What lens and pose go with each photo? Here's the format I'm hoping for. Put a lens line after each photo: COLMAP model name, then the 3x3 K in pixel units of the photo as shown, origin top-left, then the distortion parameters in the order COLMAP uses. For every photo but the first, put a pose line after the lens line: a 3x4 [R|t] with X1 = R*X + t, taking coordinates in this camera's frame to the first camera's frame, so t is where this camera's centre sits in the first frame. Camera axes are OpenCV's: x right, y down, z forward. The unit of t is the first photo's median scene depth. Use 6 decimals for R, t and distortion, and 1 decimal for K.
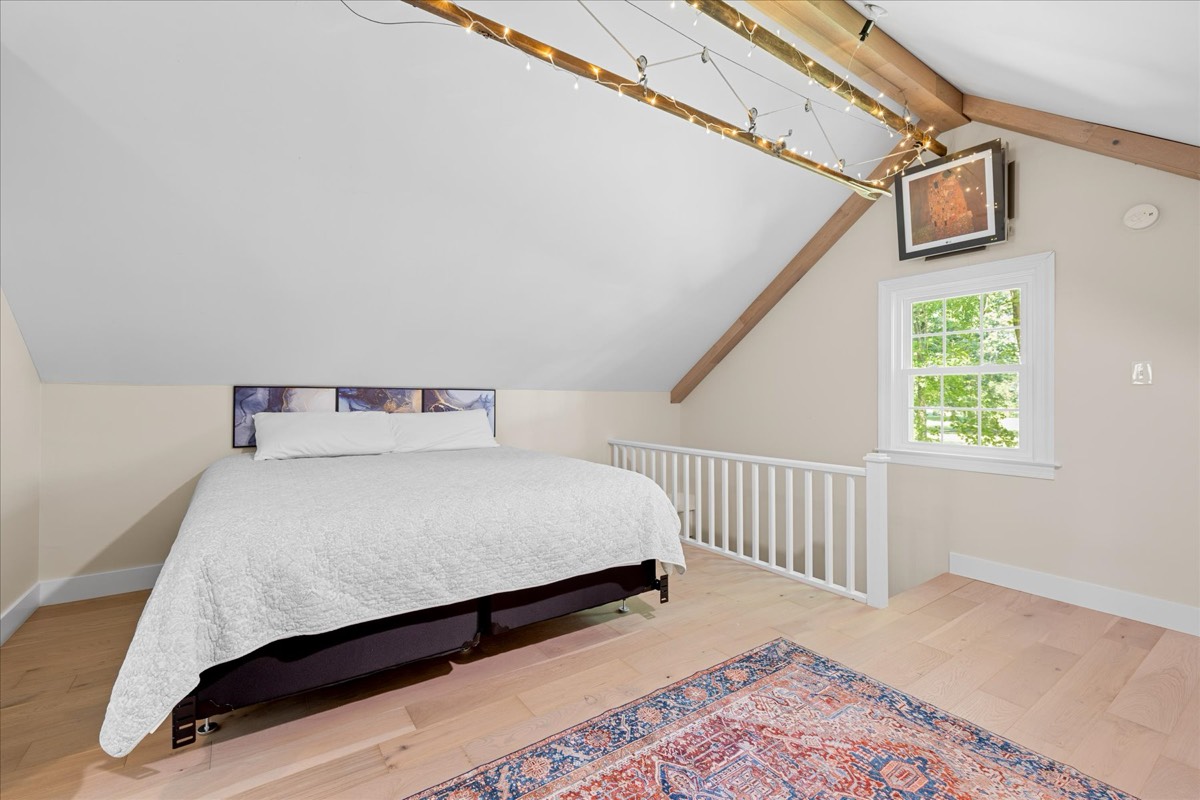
lens RADIAL K [[507.5, 0, 603.0], [0, 507.5, 395.5], [0, 0, 1]] dist [0.002217, 0.000411]
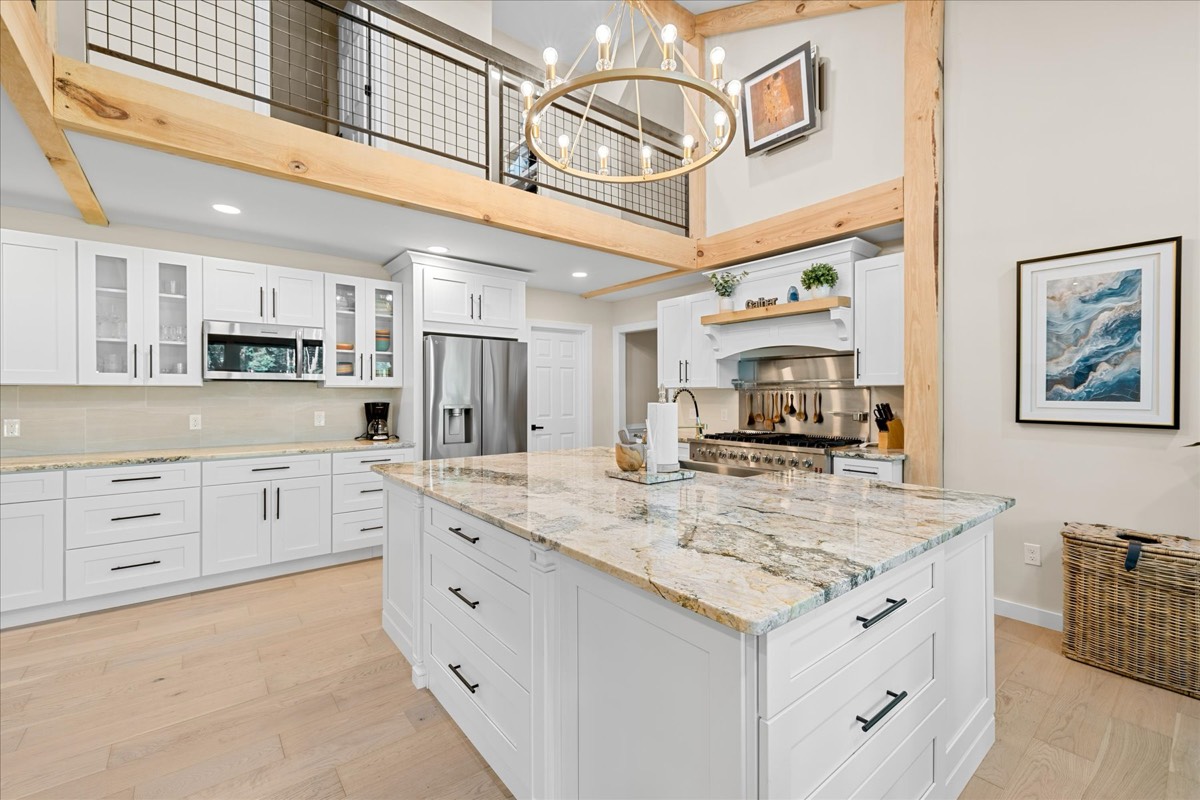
lens RADIAL K [[507.5, 0, 603.0], [0, 507.5, 395.5], [0, 0, 1]] dist [0.002217, 0.000411]
pose [[0.997199, -0.001673, 0.074773, 0.182432], [0.001503, 0.999996, 0.002324, 0.318643], [-0.074777, -0.002205, 0.997198, -0.169336]]
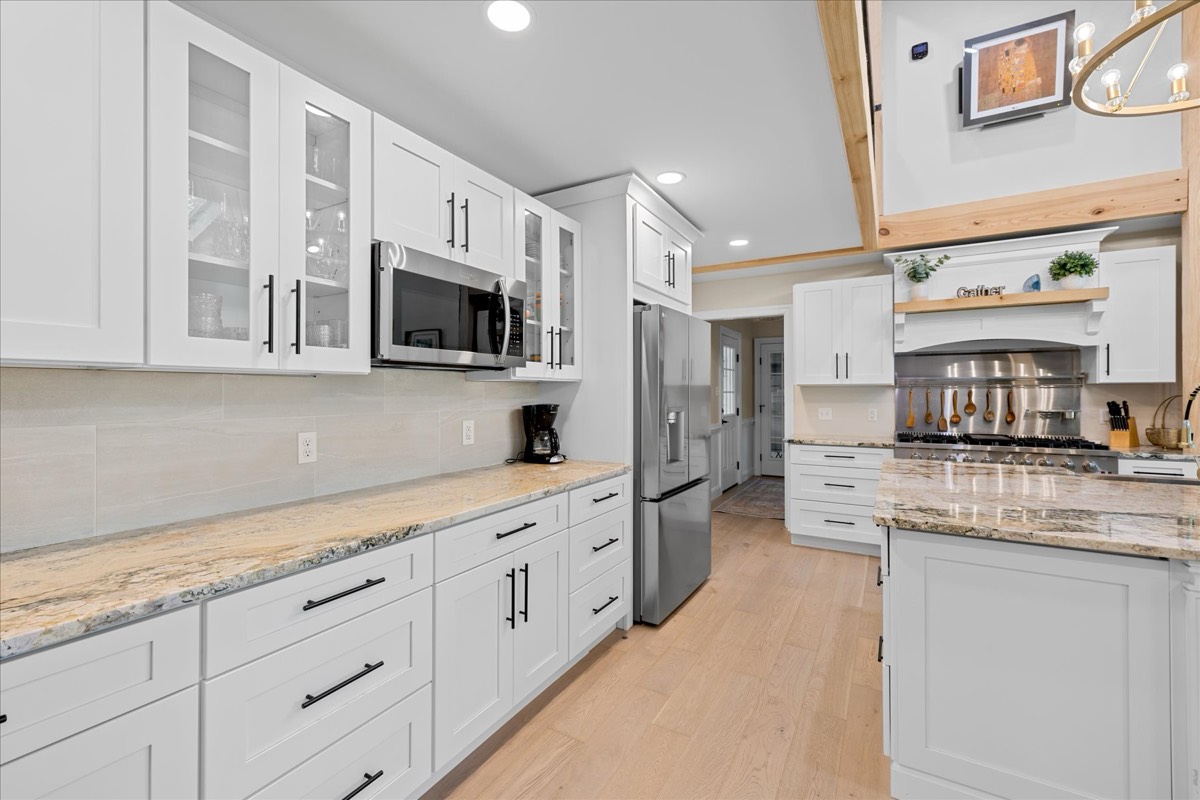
lens RADIAL K [[507.1, 0, 598.1], [0, 507.1, 392.1], [0, 0, 1]] dist [0.002109, -0.000072]
pose [[0.904614, -0.001103, 0.426230, -0.616357], [0.001942, 0.999997, -0.001534, 0.319562], [-0.426227, 0.002215, 0.904613, 0.405783]]
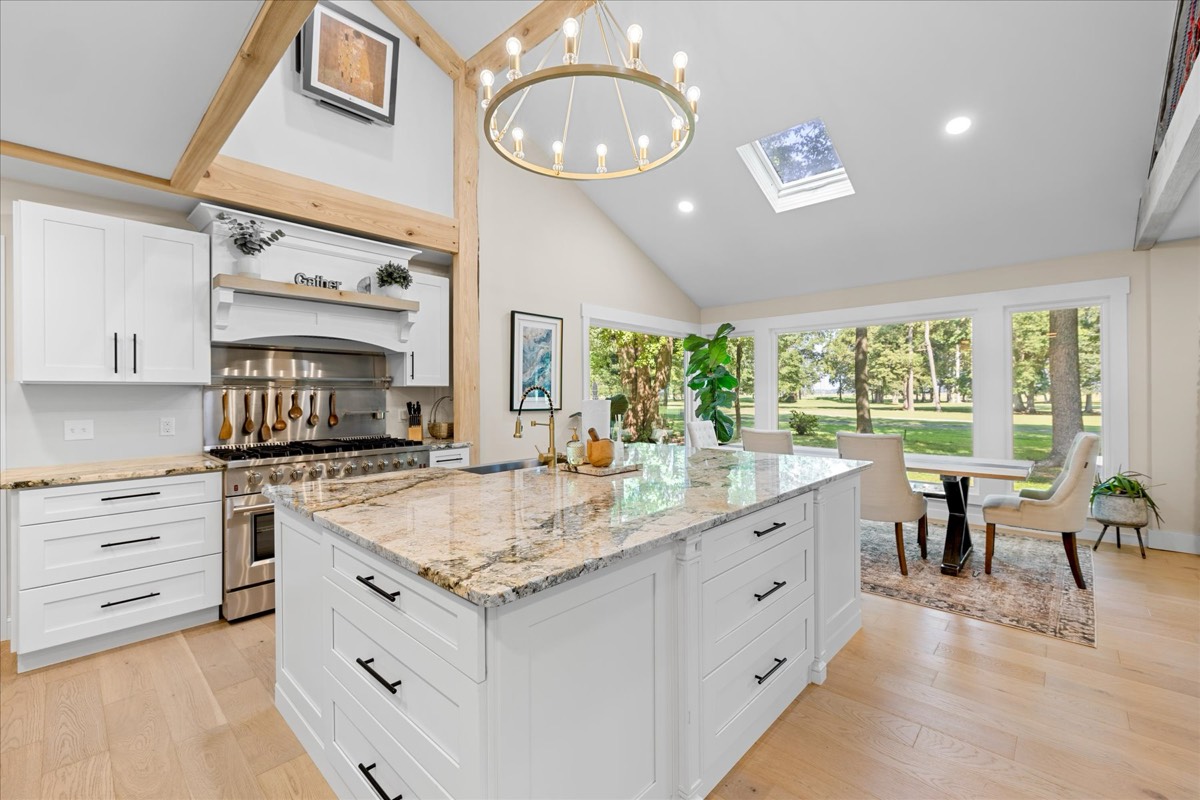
lens RADIAL K [[507.1, 0, 598.1], [0, 507.1, 392.1], [0, 0, 1]] dist [0.002109, -0.000072]
pose [[-0.209190, 0.002397, 0.977872, -0.470968], [0.002623, 0.999995, -0.001890, 0.319119], [-0.977871, 0.002170, -0.209196, 0.741766]]
